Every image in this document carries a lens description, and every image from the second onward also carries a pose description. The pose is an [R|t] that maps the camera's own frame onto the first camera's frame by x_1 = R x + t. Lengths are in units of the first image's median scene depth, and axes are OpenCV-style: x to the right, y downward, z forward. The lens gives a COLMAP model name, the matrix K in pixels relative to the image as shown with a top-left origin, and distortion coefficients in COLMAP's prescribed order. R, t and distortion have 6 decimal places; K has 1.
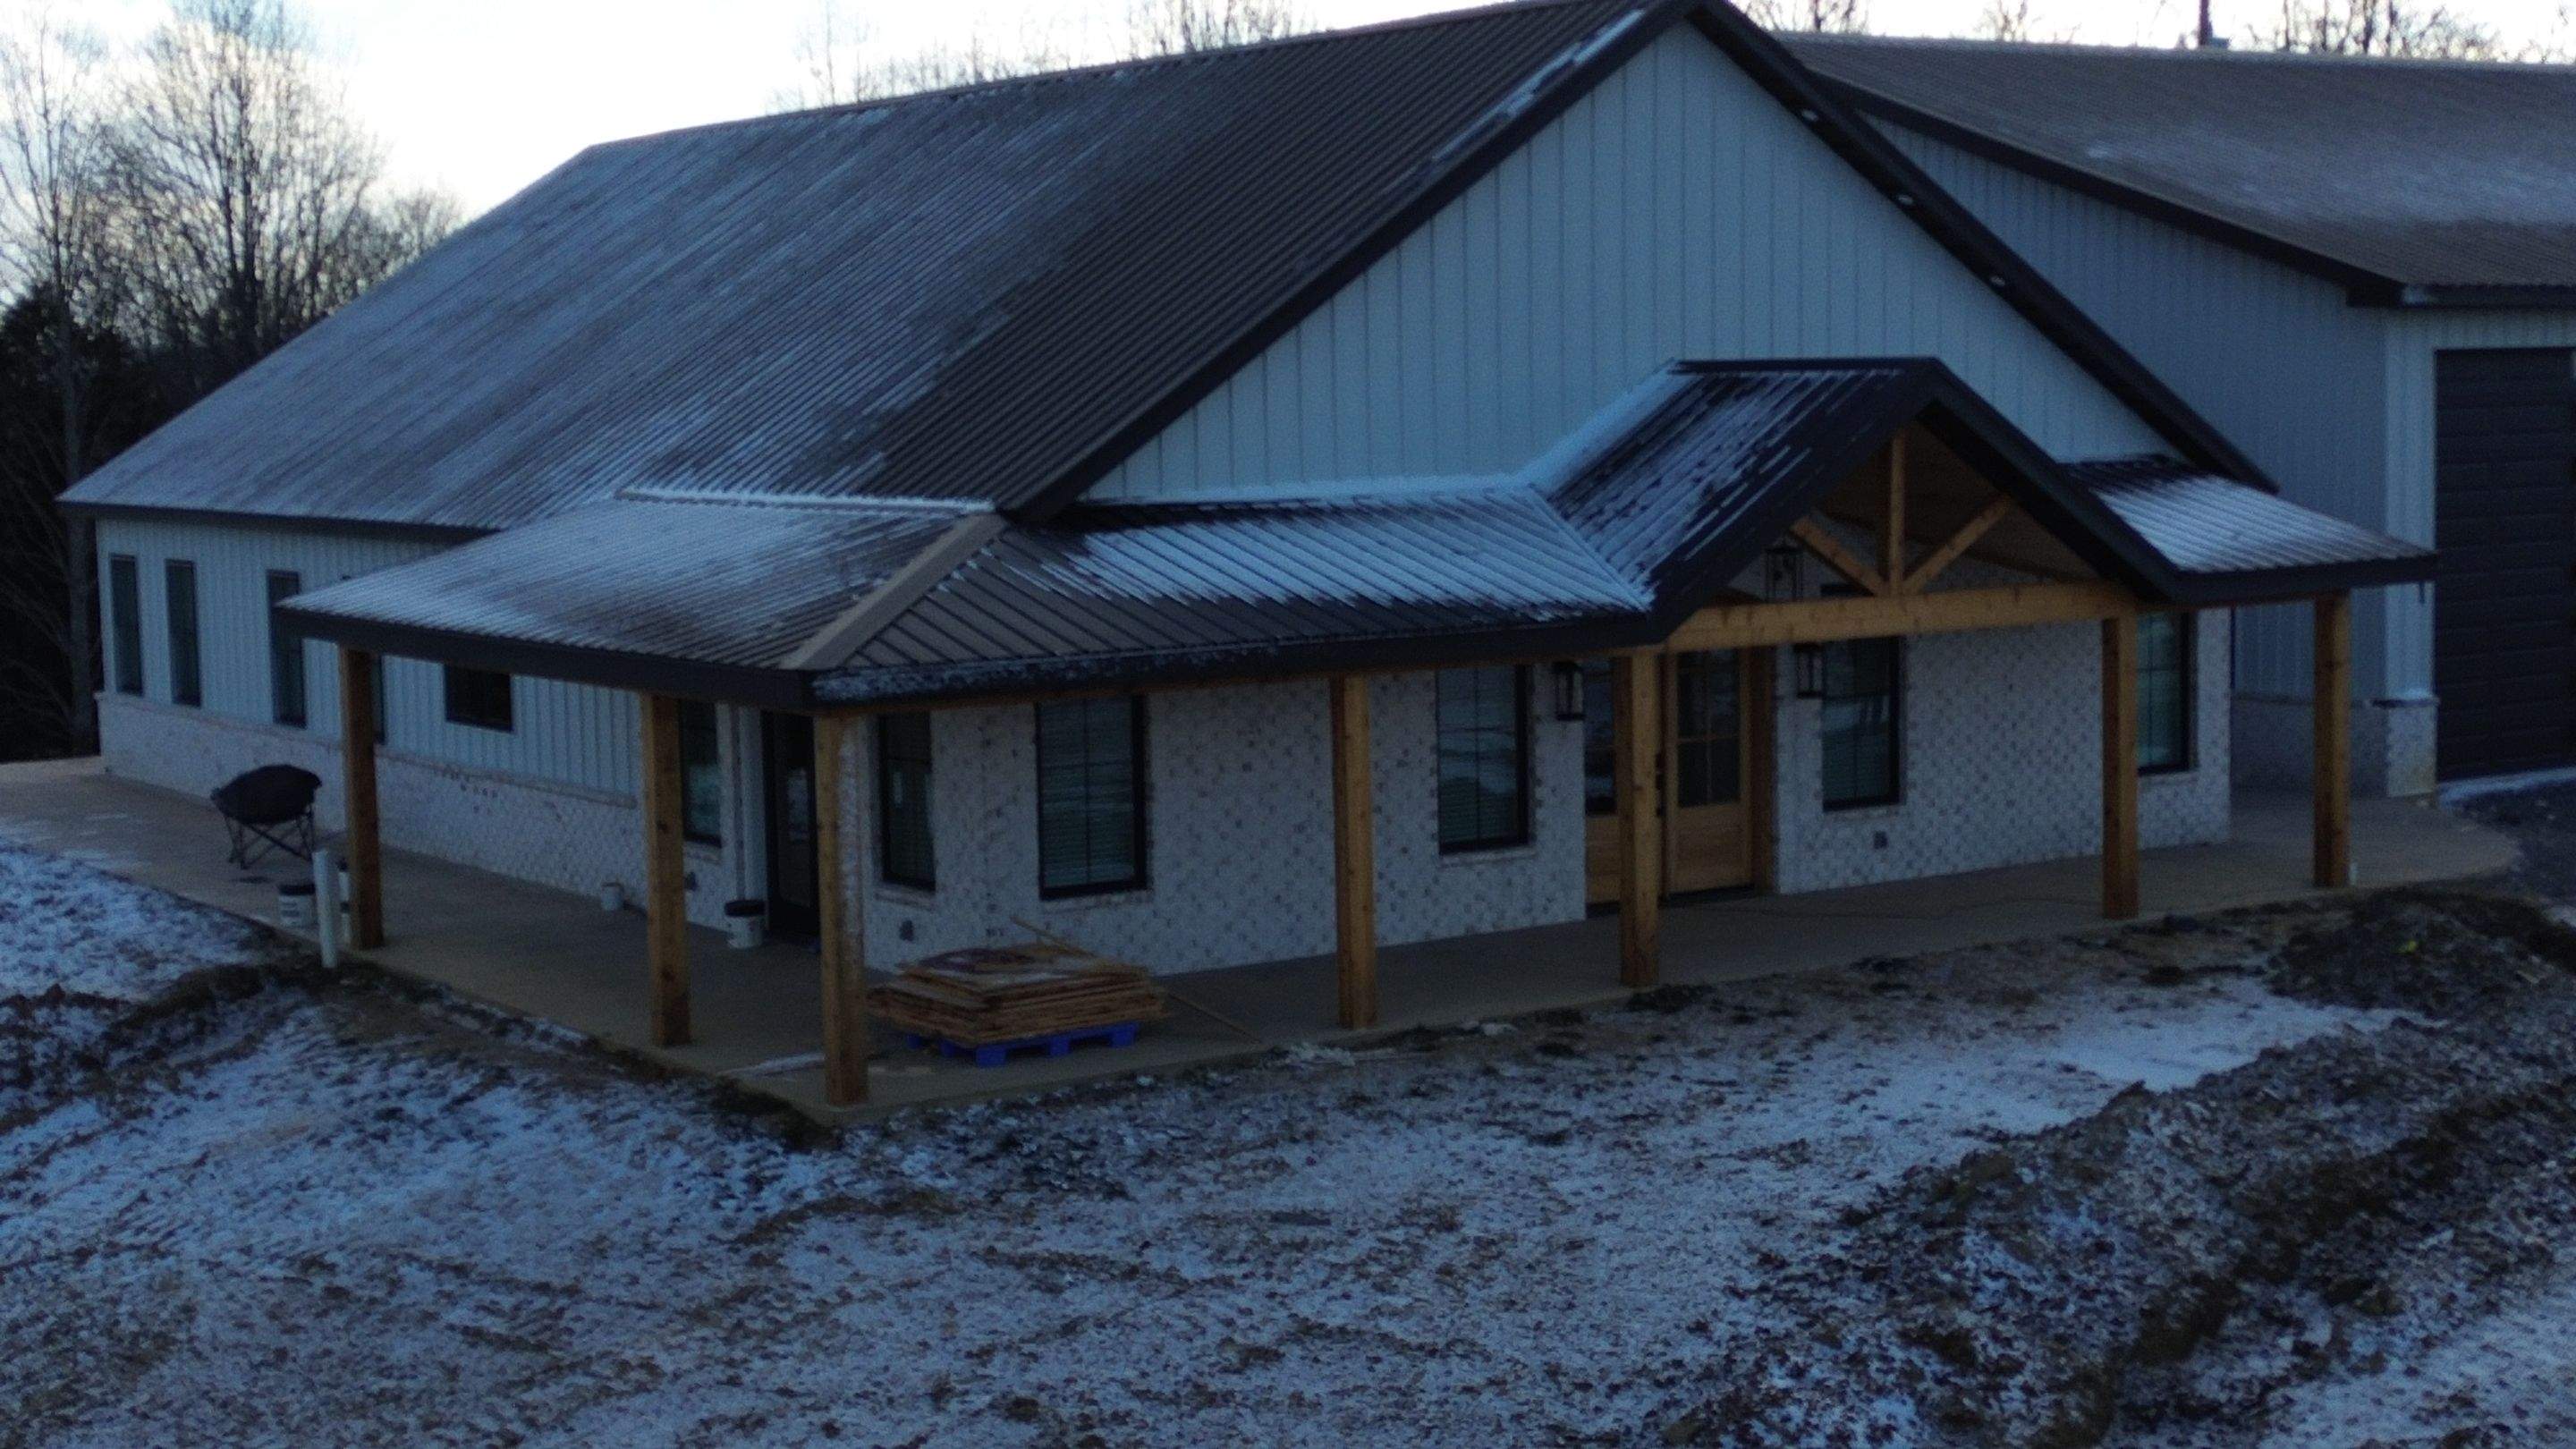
lens RADIAL K [[3543.1, 0, 1288.0], [0, 3543.1, 724.5], [0, 0, 1]] dist [0.155726, -0.018948]
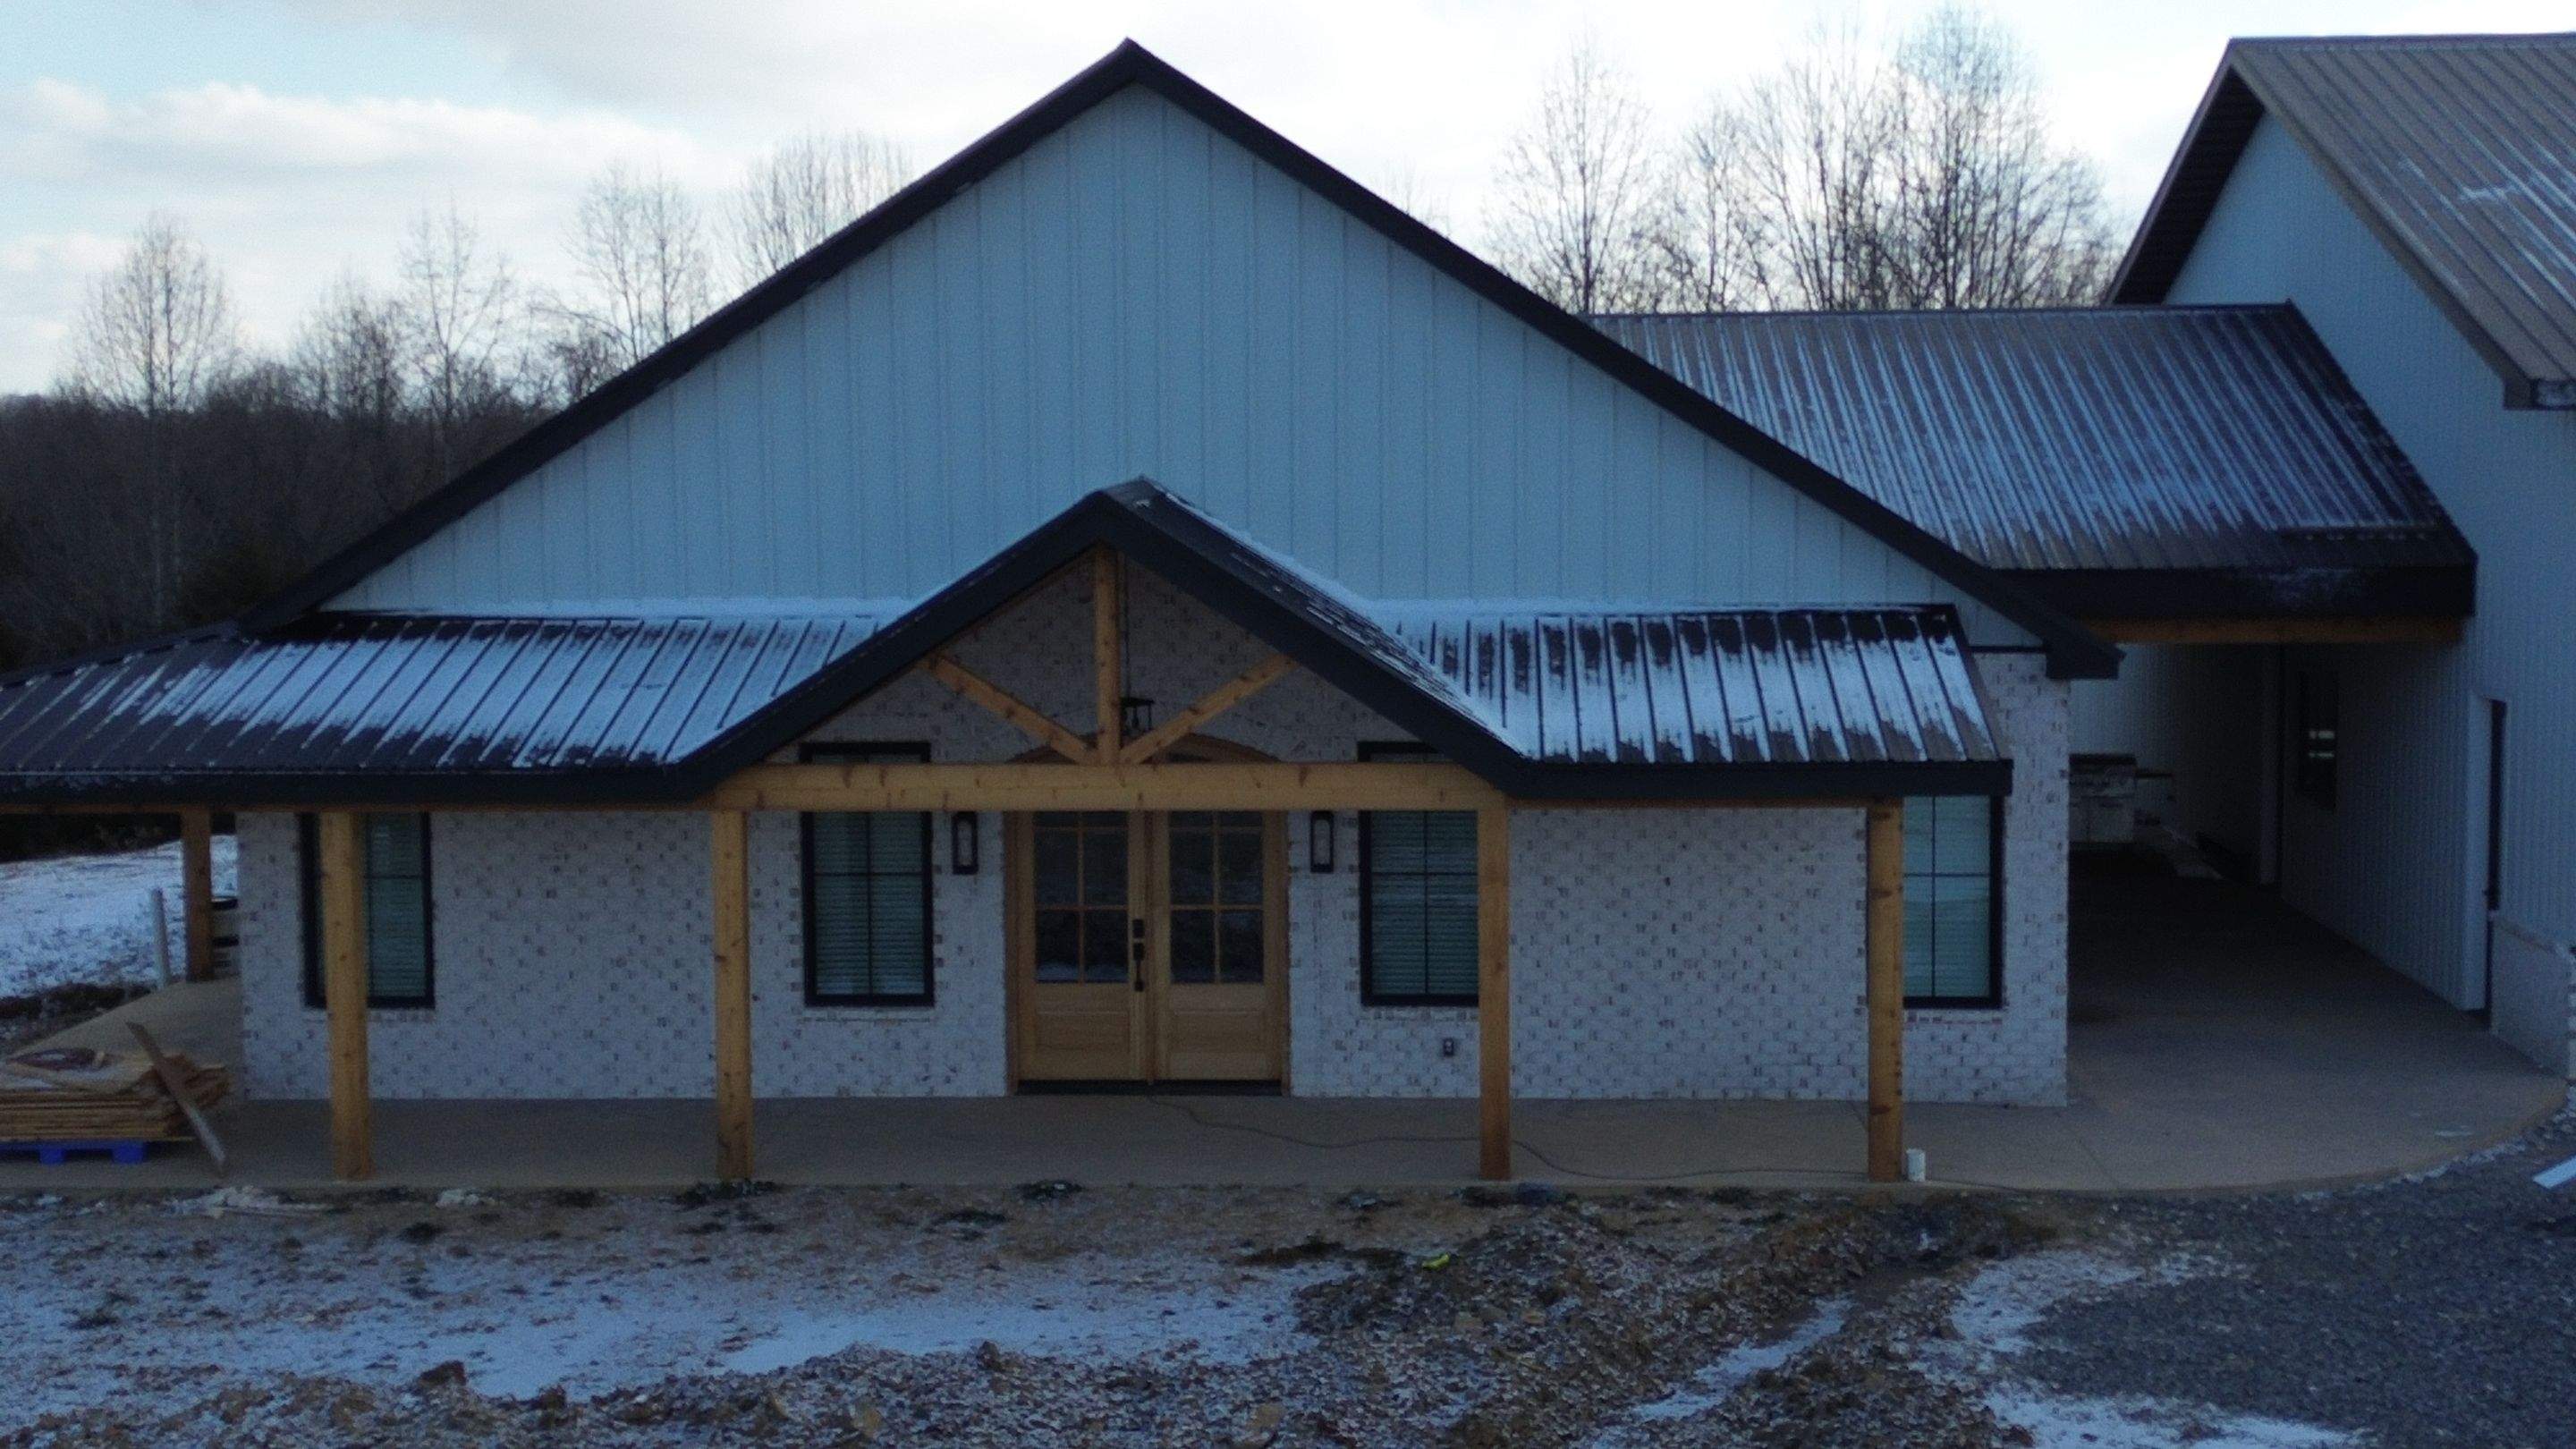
lens RADIAL K [[3543.1, 0, 1288.0], [0, 3543.1, 724.5], [0, 0, 1]] dist [0.155726, -0.018948]
pose [[0.800072, 0.067787, -0.596062, 0.680813], [-0.067480, 0.997459, 0.022861, -0.065333], [0.596097, 0.021932, 0.802613, 0.323782]]
